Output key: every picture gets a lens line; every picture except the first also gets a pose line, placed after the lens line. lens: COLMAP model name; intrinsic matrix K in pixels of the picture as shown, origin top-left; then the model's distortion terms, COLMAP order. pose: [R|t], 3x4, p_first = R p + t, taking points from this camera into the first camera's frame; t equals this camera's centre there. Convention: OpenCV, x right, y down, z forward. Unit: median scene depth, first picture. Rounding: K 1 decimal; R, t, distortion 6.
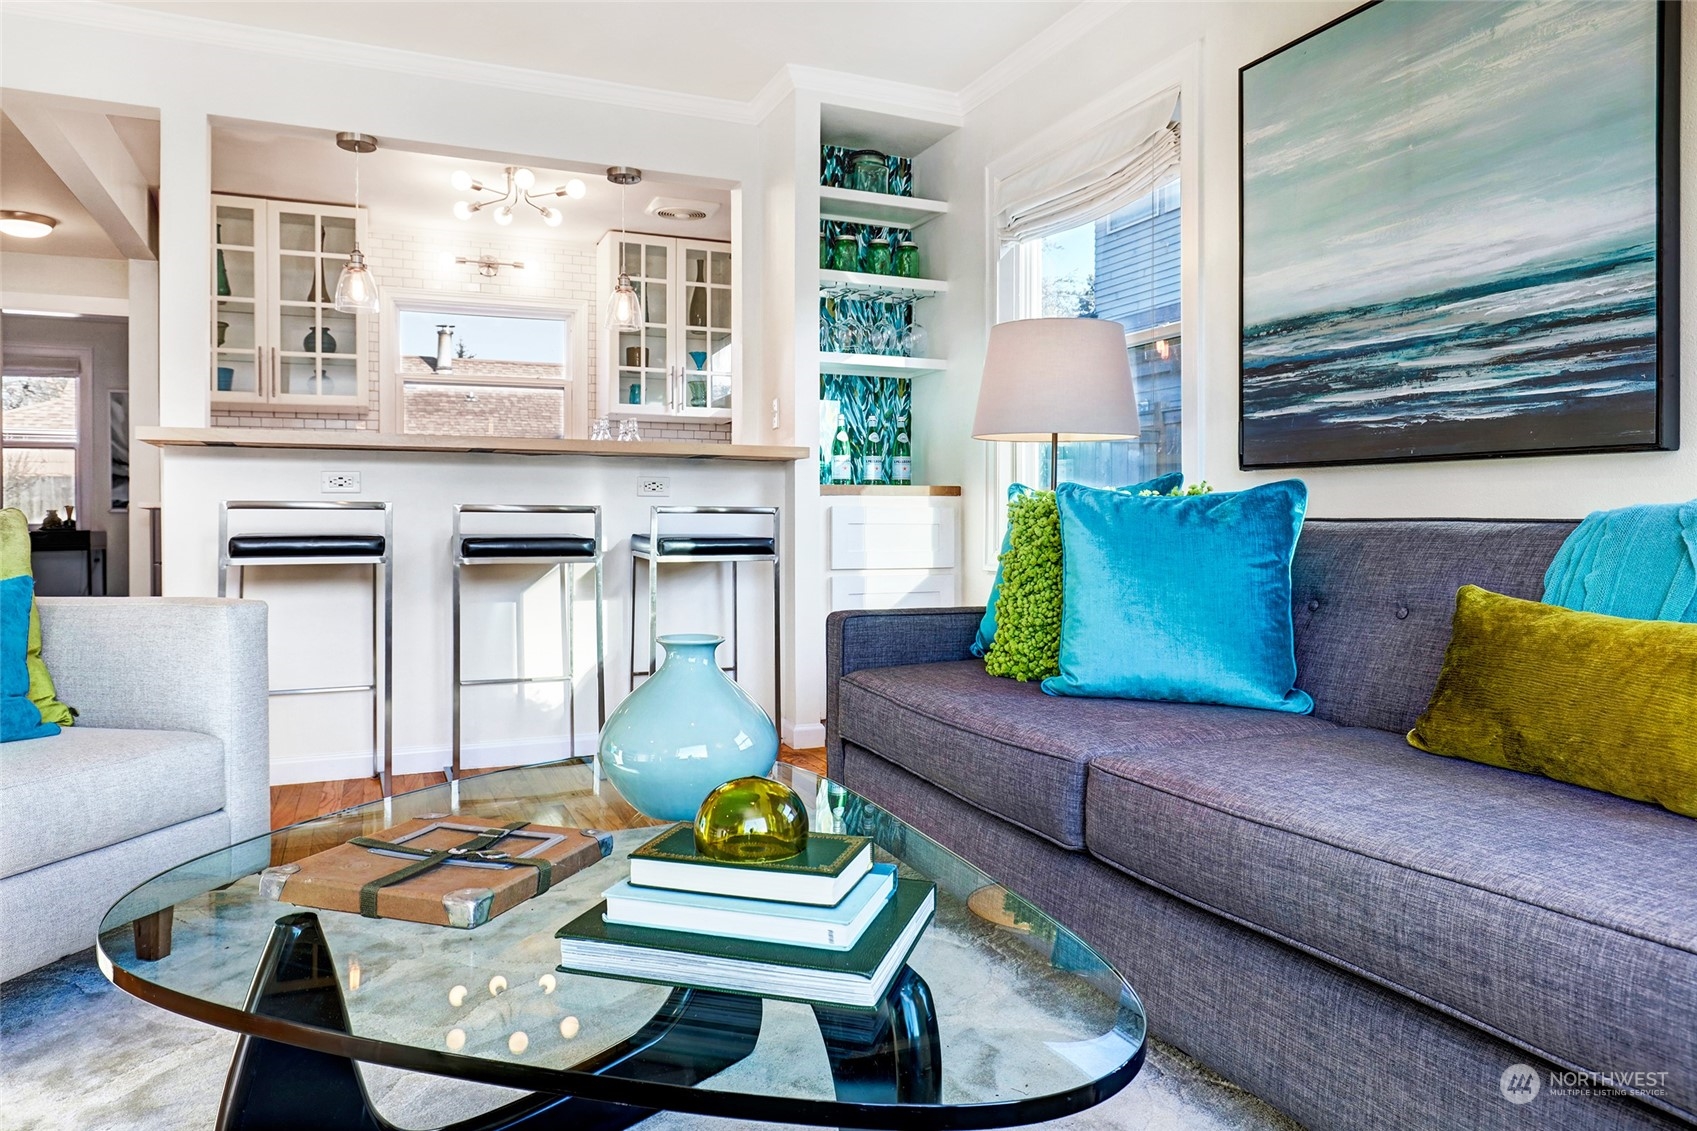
lens RADIAL K [[1114.1, 0, 854.7], [0, 1114.1, 503.1], [0, 0, 1]] dist [-0.005876, -0.001222]
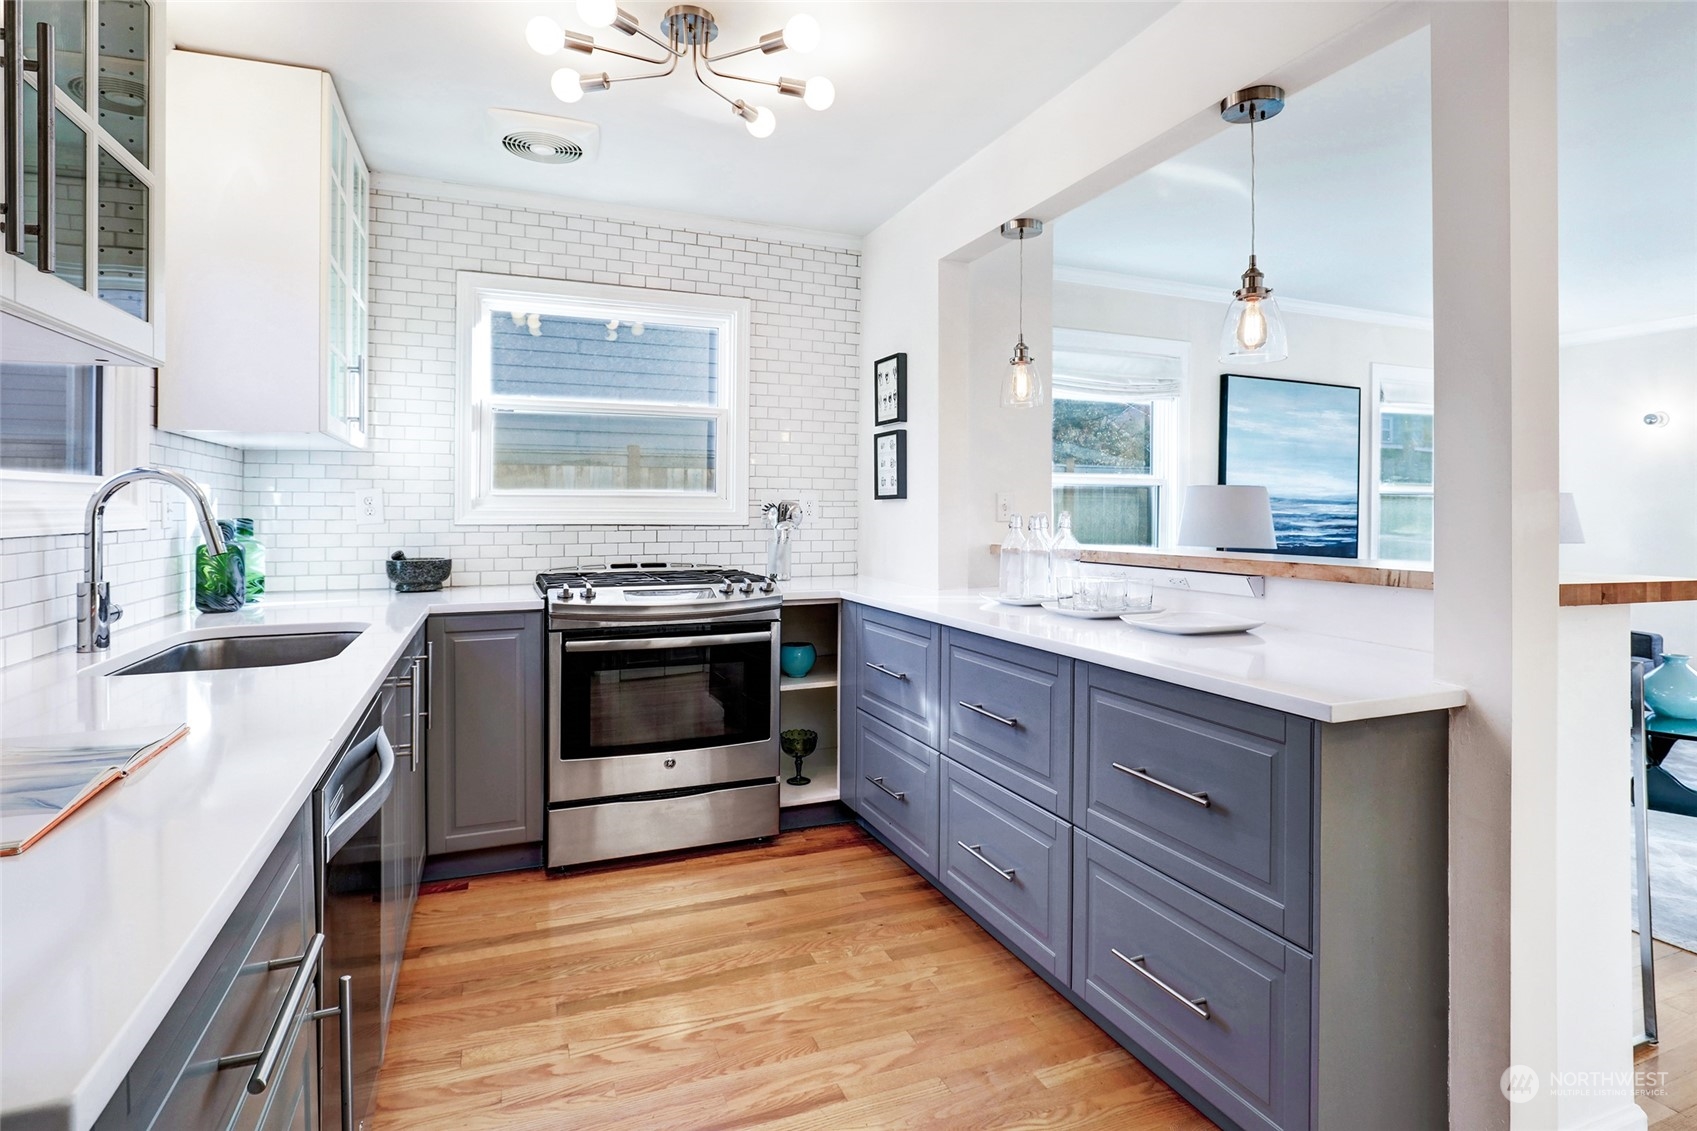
lens RADIAL K [[855.8, 0, 848.5], [0, 855.8, 565.5], [0, 0, 1]] dist [0.000191, 0.000014]
pose [[0.018725, -0.005259, 0.999811, -0.835636], [-0.001619, 0.999985, 0.005291, -0.017328], [-0.999823, -0.001718, 0.018716, 1.074601]]
